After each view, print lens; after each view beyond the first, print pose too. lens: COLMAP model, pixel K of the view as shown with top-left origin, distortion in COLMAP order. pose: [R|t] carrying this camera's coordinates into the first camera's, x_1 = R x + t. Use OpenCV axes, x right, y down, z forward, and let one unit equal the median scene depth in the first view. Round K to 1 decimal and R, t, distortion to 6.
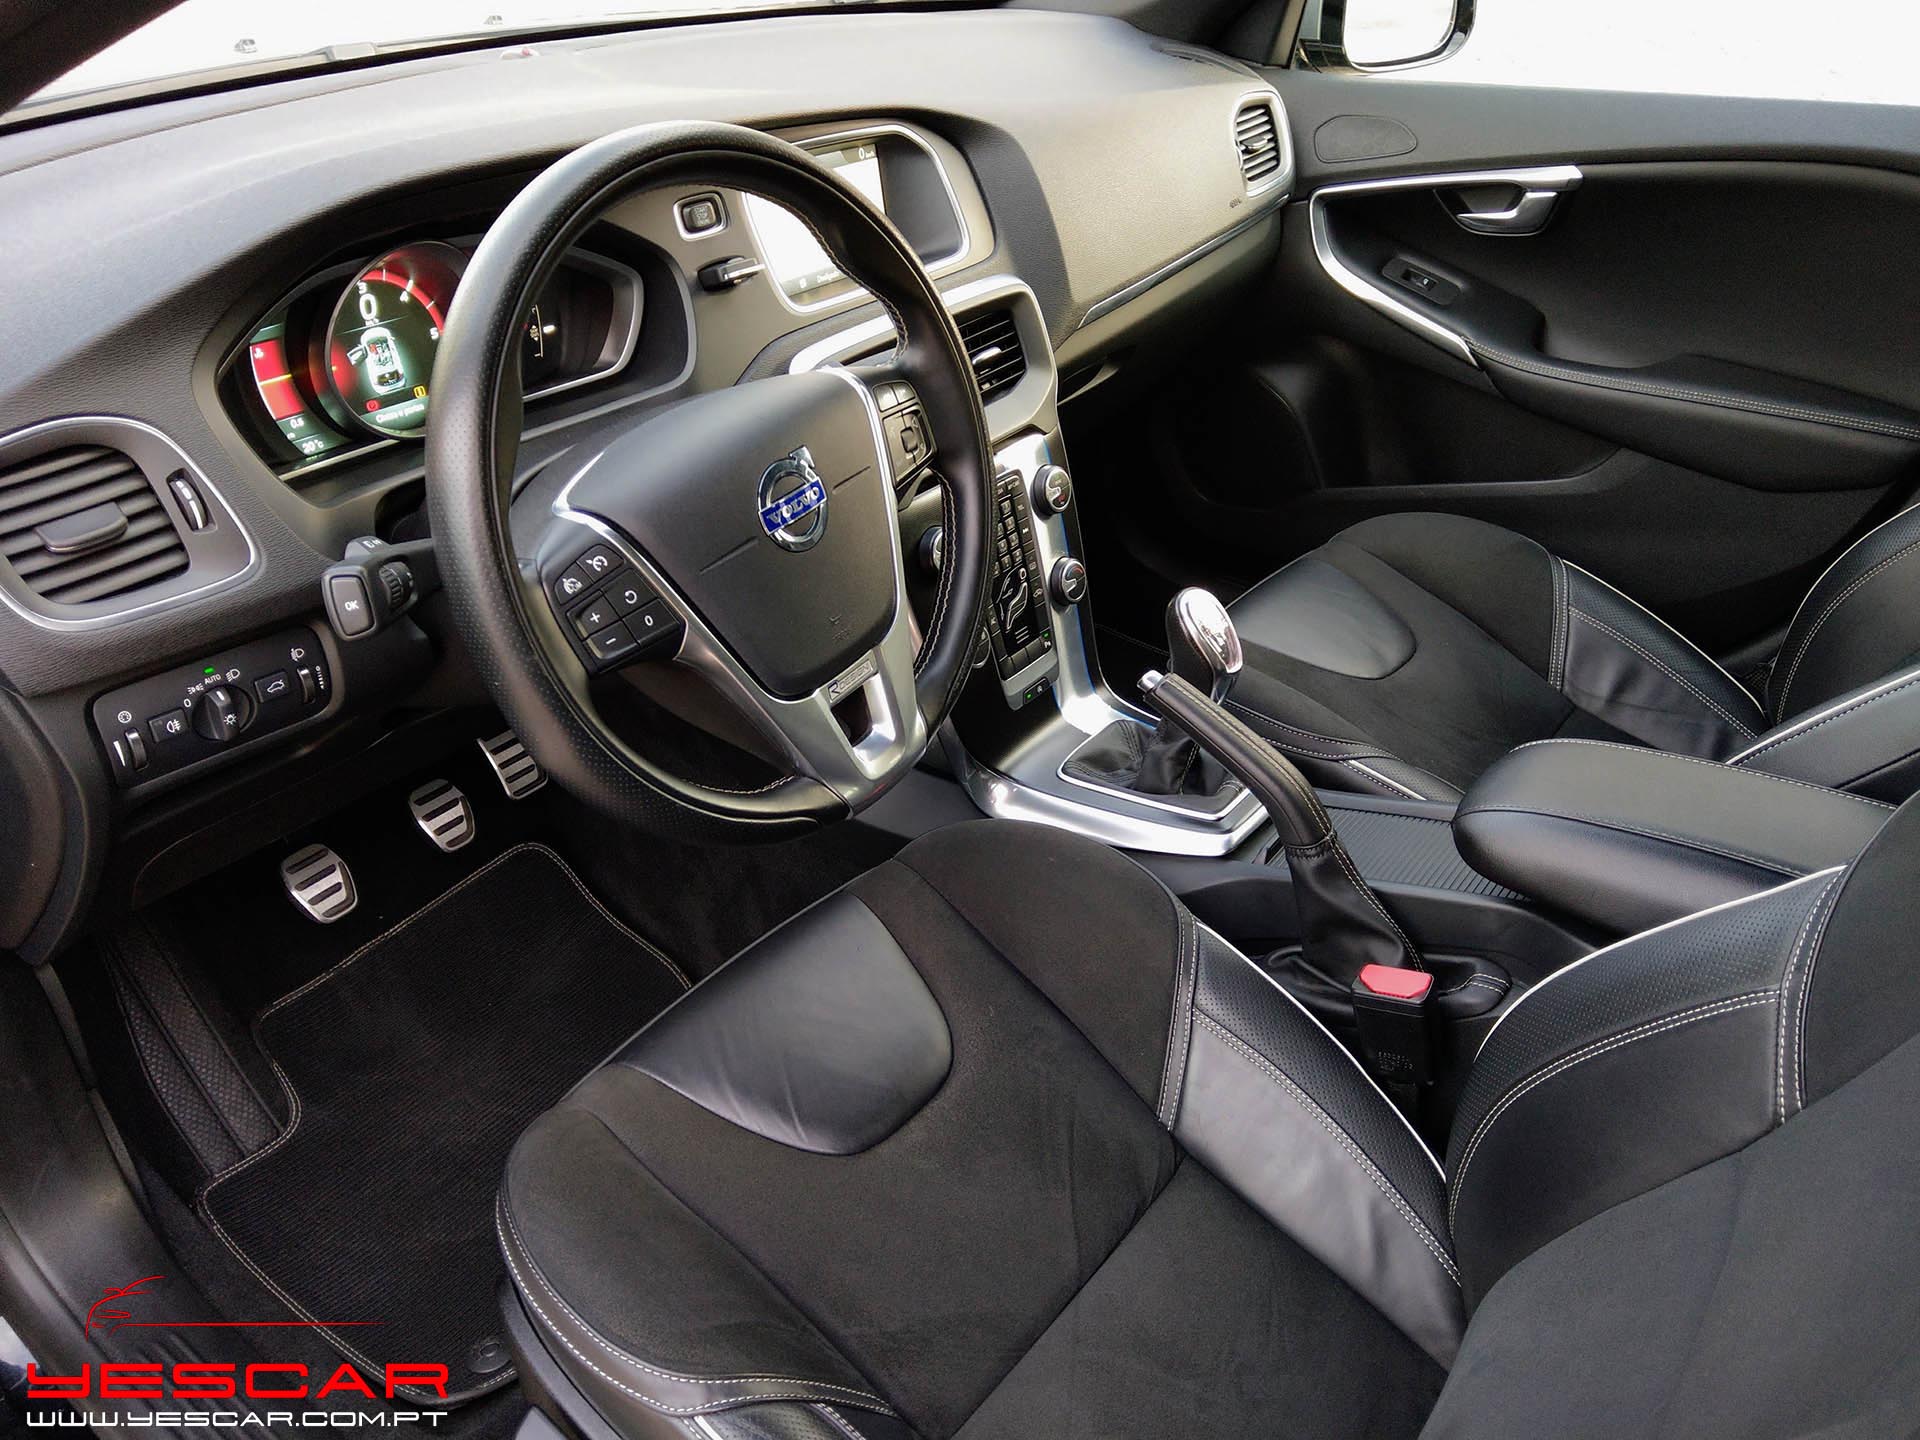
lens RADIAL K [[1469.1, 0, 960.0], [0, 1469.1, 720.0], [0, 0, 1]] dist [0.085057, -0.151959]
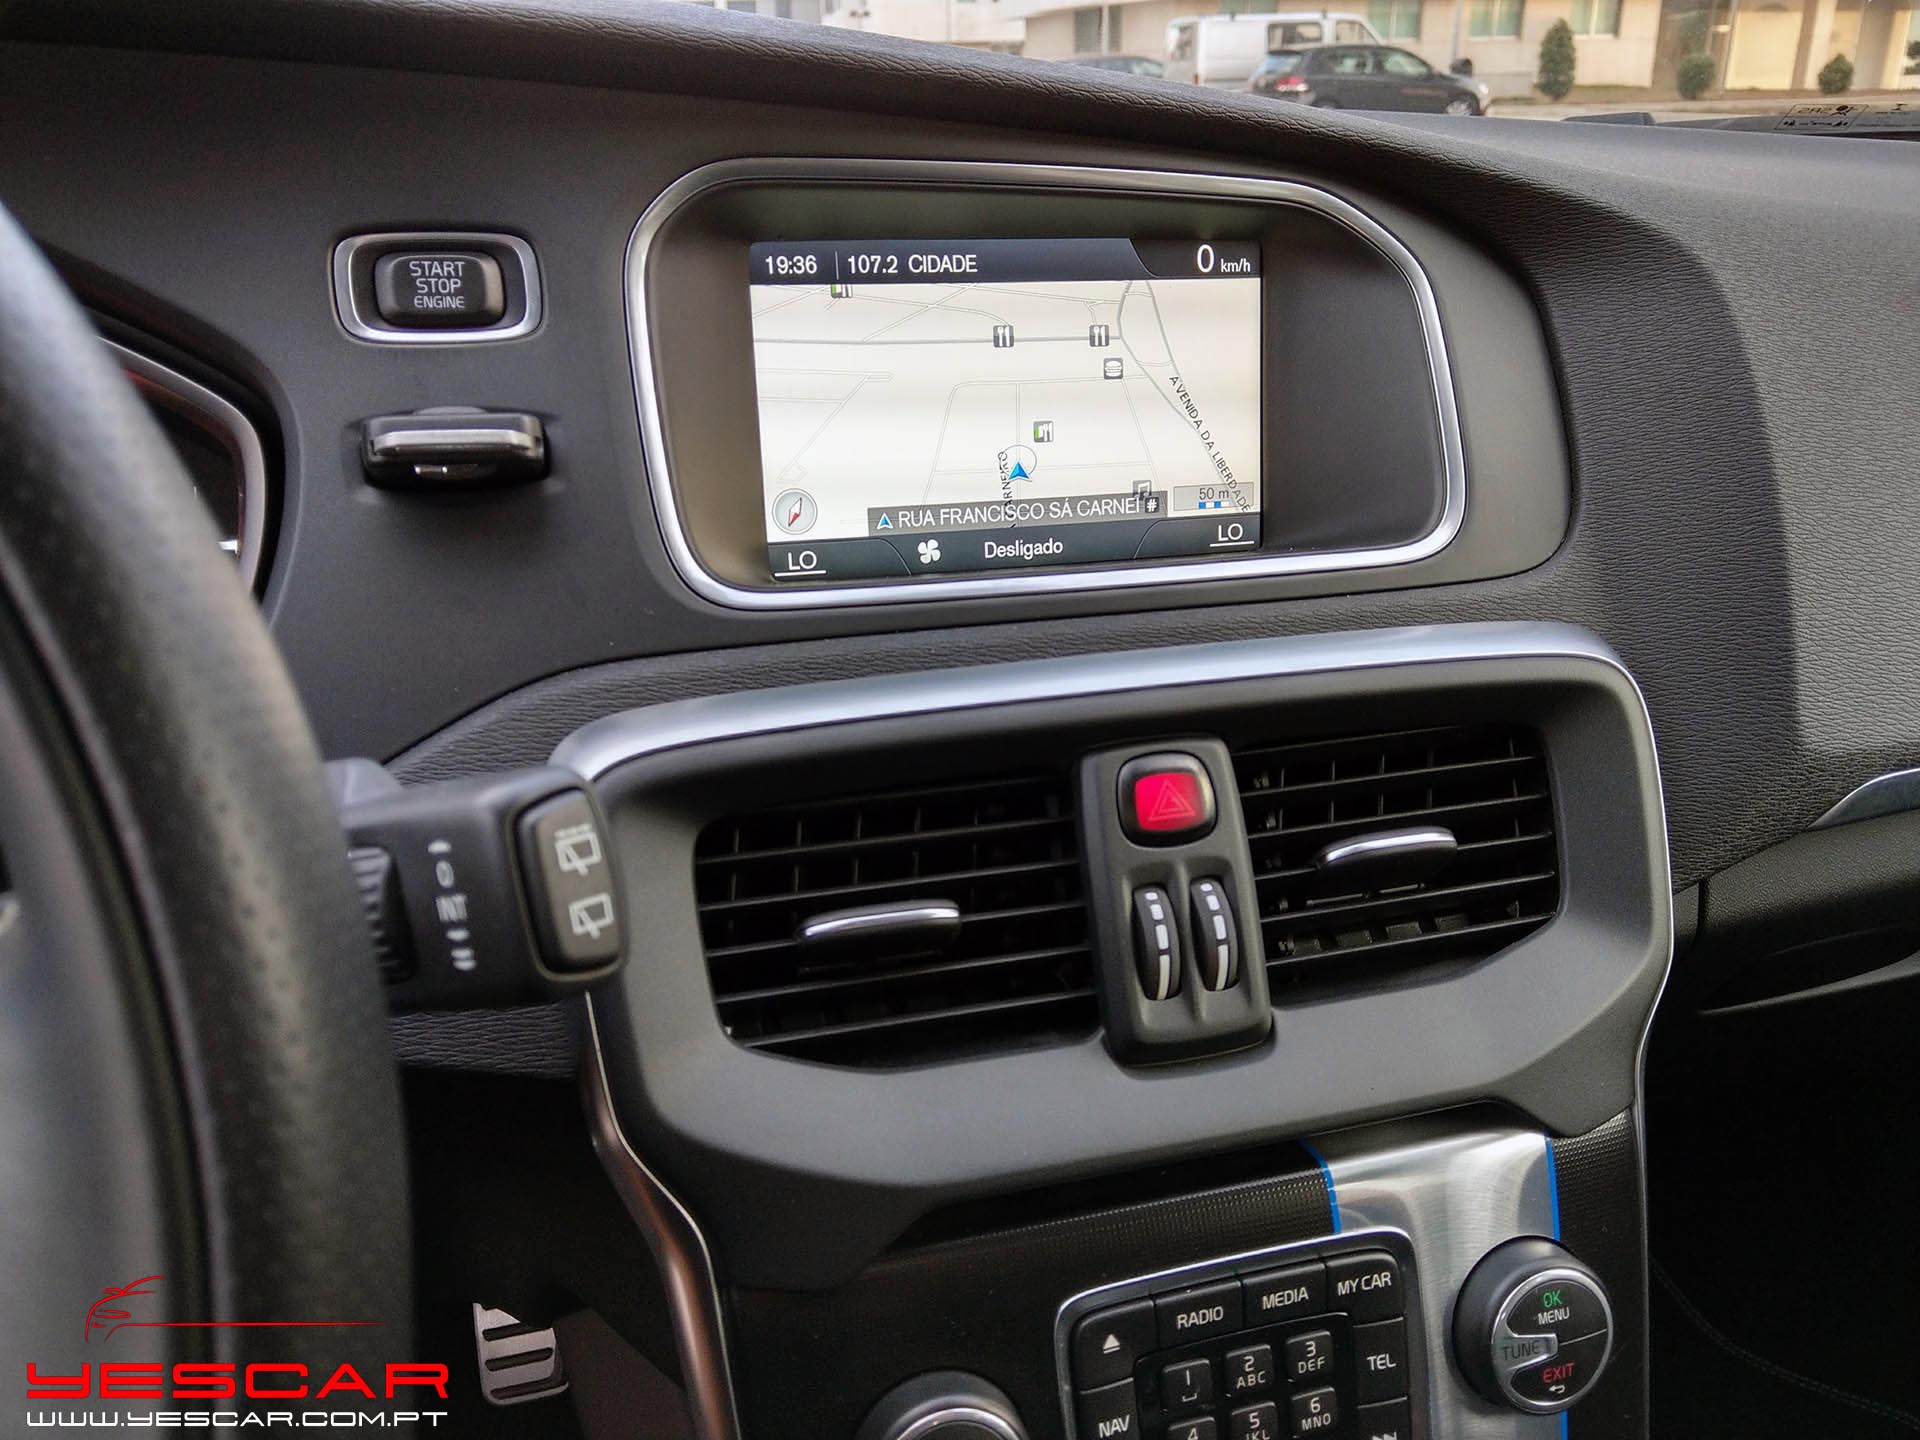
lens RADIAL K [[1469.1, 0, 960.0], [0, 1469.1, 720.0], [0, 0, 1]] dist [0.085057, -0.151959]
pose [[0.795253, 0.196664, -0.573494, 0.118335], [-0.313219, 0.943184, -0.110896, -0.203443], [0.519101, 0.267819, 0.811669, 0.670813]]
